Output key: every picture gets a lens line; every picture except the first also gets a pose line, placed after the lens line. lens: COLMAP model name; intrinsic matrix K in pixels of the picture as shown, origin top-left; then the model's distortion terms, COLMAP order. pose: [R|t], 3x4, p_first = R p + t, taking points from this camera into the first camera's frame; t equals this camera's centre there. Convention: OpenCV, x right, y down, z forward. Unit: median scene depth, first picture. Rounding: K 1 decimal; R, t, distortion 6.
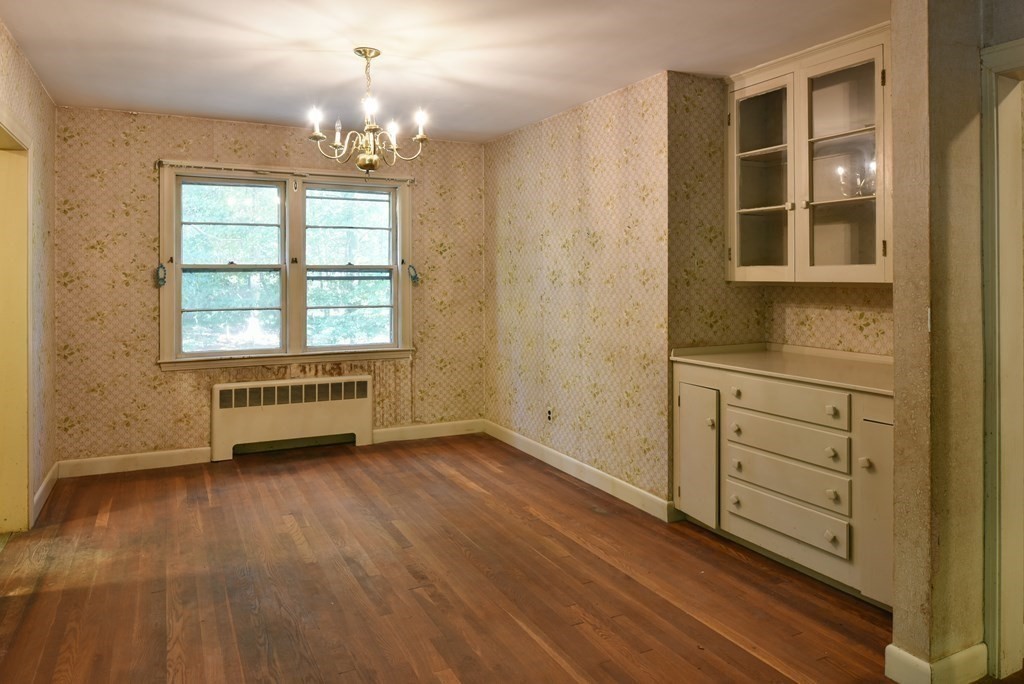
lens RADIAL K [[703.4, 0, 525.3], [0, 703.4, 272.1], [0, 0, 1]] dist [-0.010608, -0.008637]
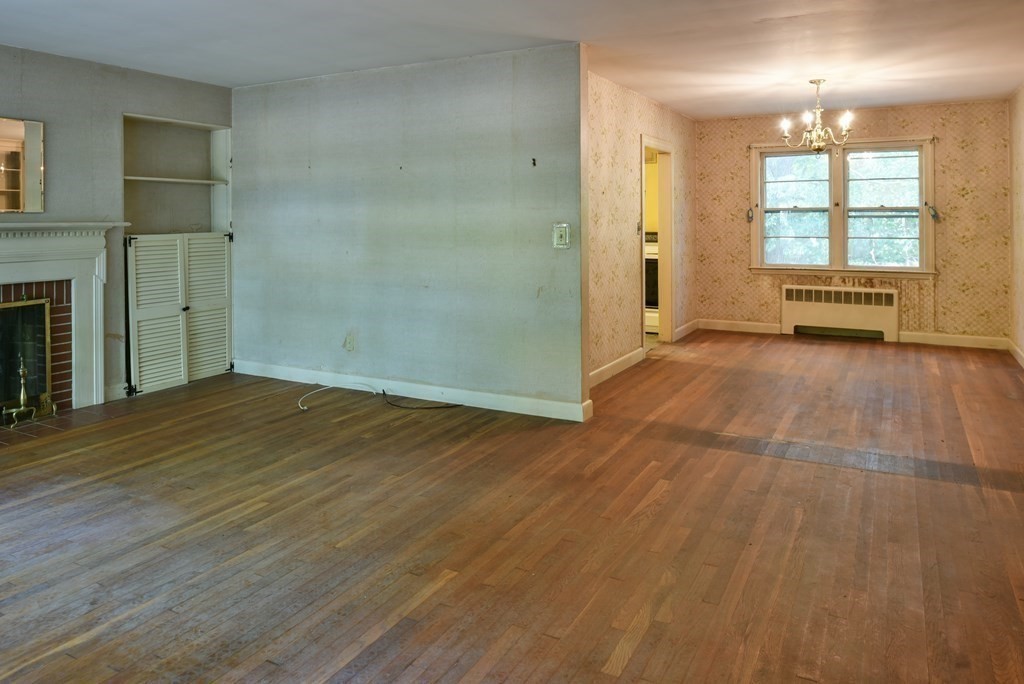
lens RADIAL K [[707.9, 0, 518.1], [0, 707.9, 218.4], [0, 0, 1]] dist [-0.009057, -0.004997]
pose [[0.562472, -0.000021, -0.826816, 0.626173], [0.007614, 0.999958, 0.005153, -0.000431], [0.826781, -0.009194, 0.562449, -0.441190]]
